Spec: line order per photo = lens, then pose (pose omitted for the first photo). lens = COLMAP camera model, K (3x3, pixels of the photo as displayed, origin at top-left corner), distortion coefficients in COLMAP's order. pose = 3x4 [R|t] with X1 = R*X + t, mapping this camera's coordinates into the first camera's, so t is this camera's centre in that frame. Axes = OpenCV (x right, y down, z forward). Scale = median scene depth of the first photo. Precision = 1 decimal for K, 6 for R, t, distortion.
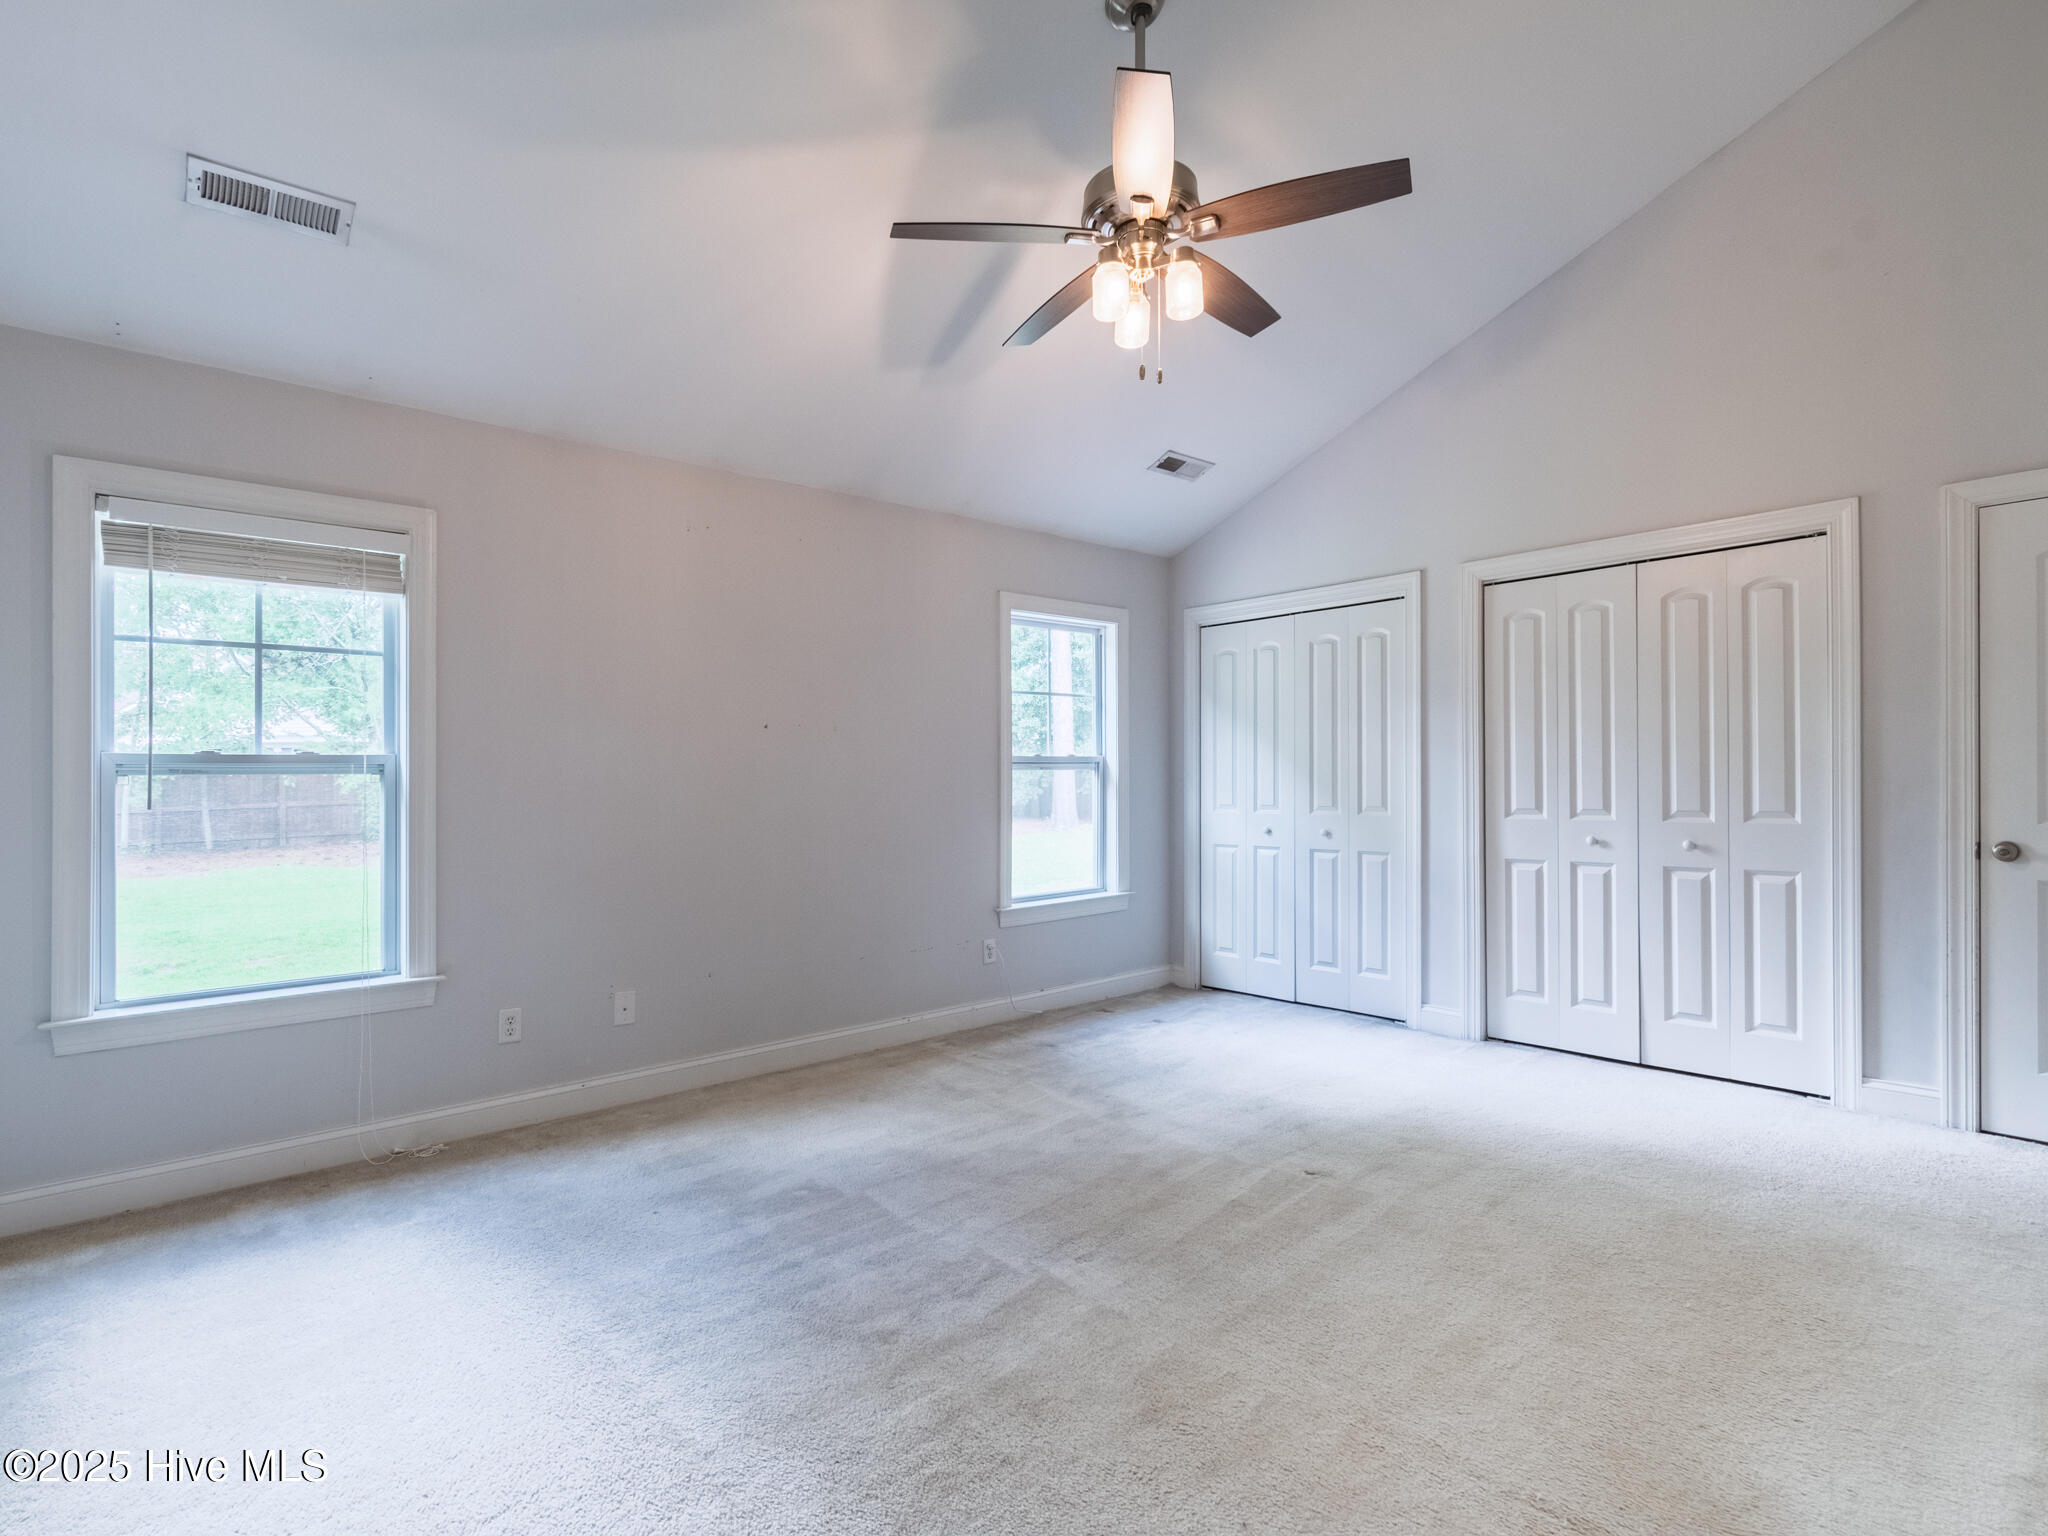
lens RADIAL K [[1062.6, 0, 994.7], [0, 1062.6, 726.9], [0, 0, 1]] dist [-0.000894, -0.000976]
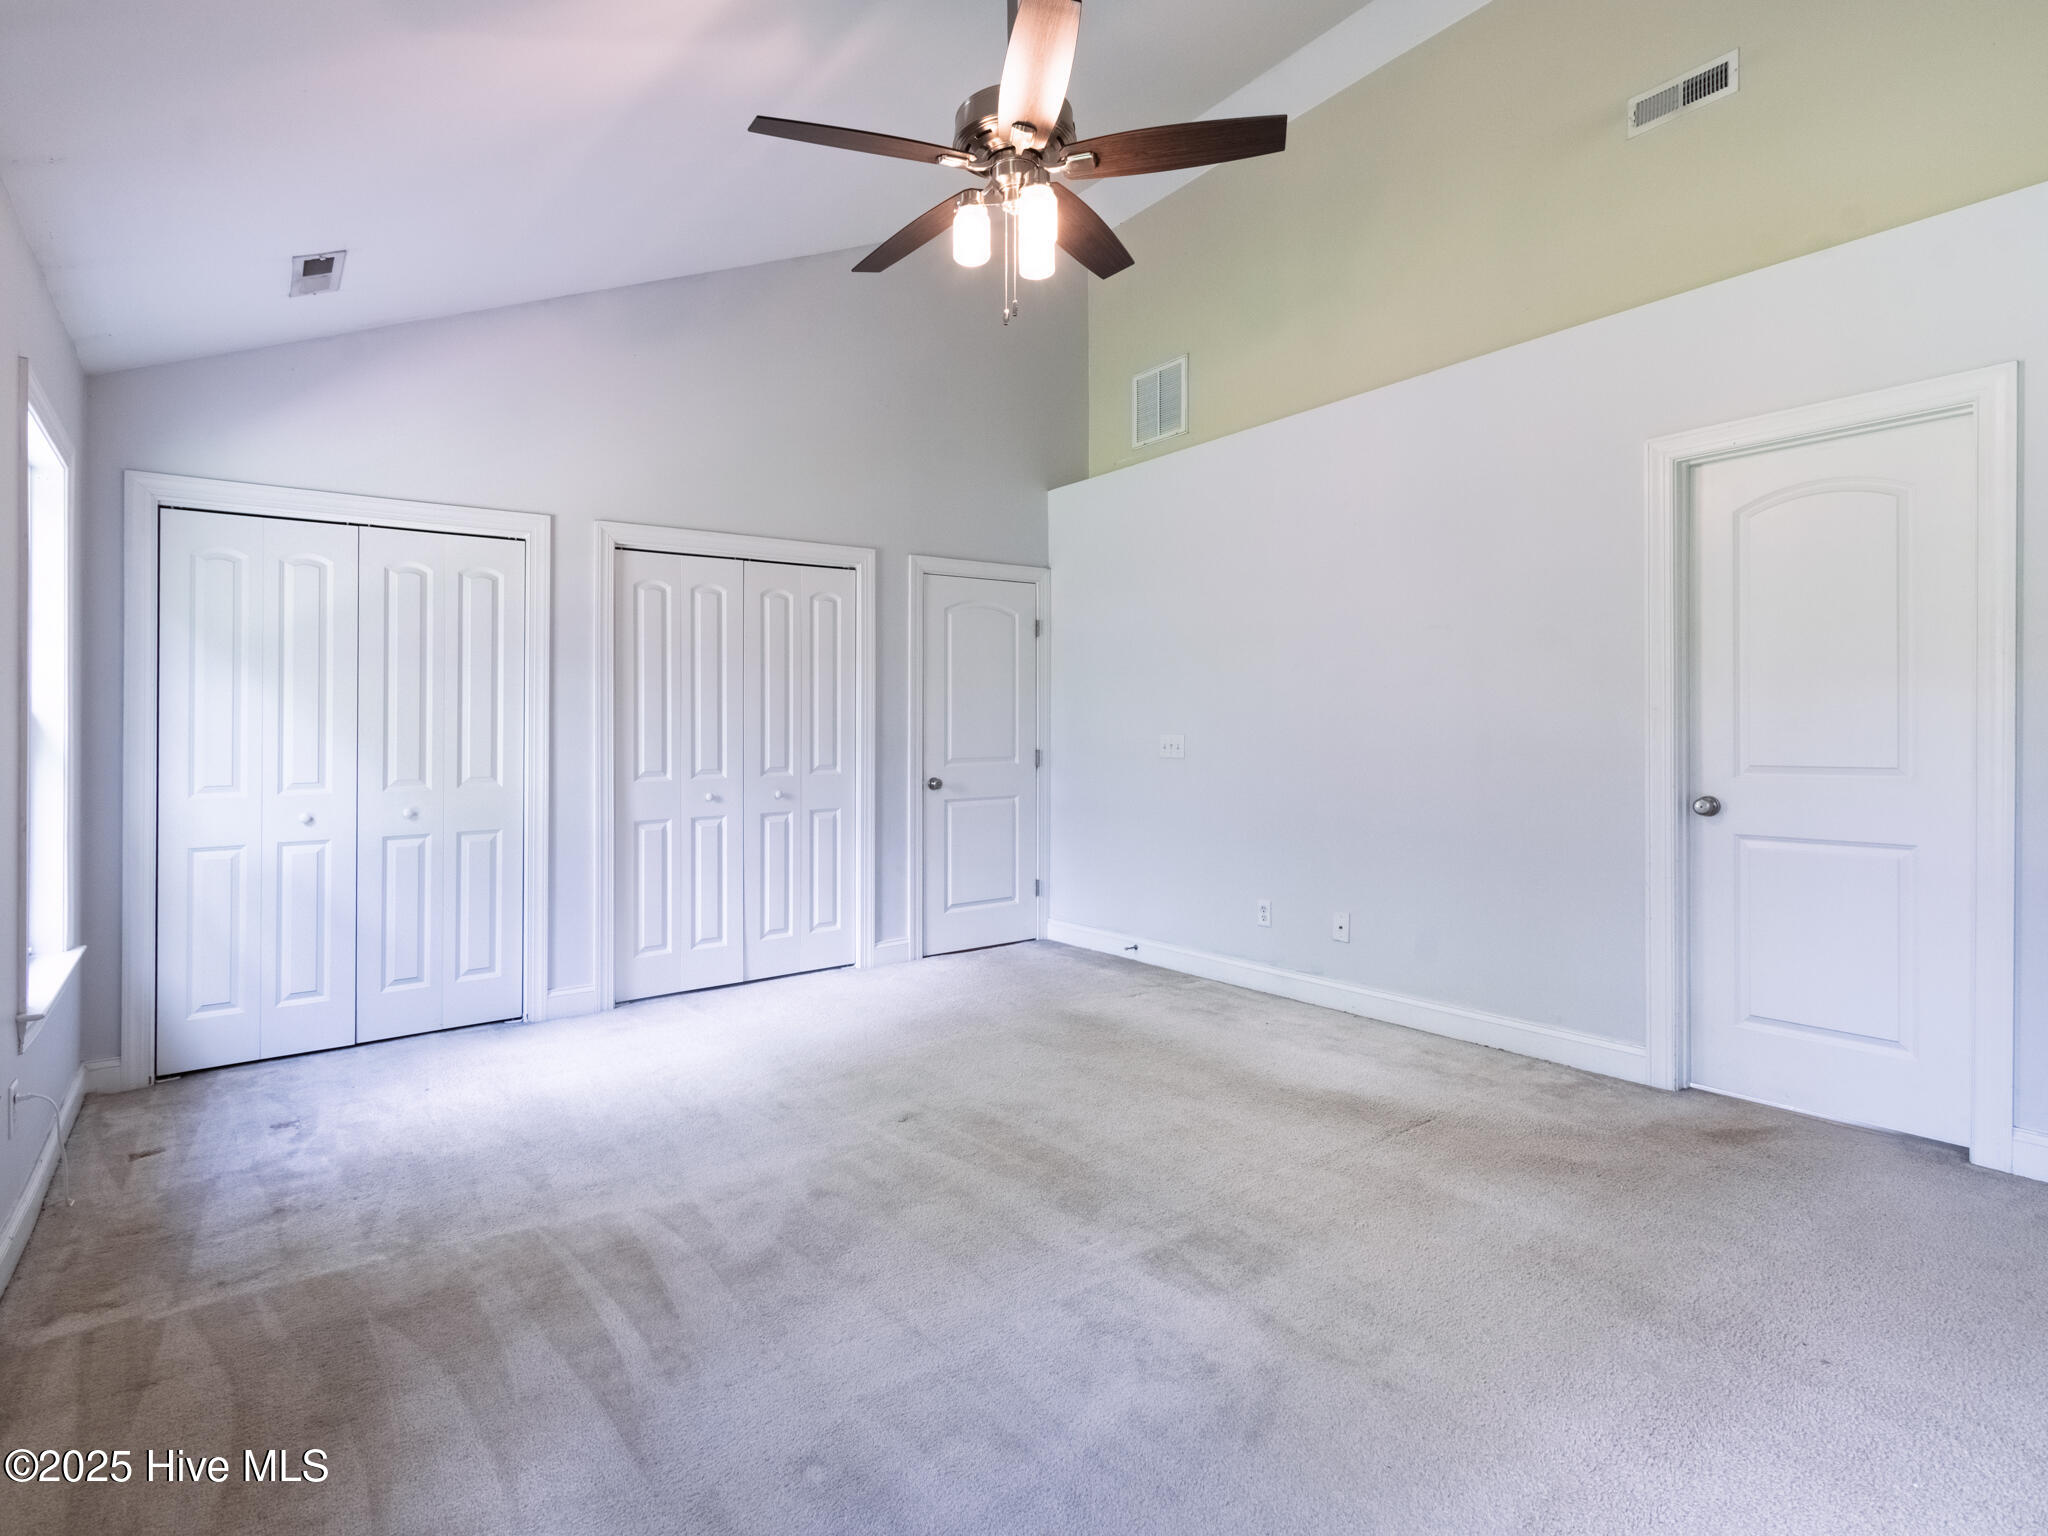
lens RADIAL K [[1018.8, 0, 1020.0], [0, 1018.8, 708.1], [0, 0, 1]] dist [0.000455, -0.000200]
pose [[0.065915, 0.033618, 0.997259, -0.475652], [-0.035334, 0.998884, -0.031338, 0.033524], [-0.997199, -0.033171, 0.067030, 0.575448]]
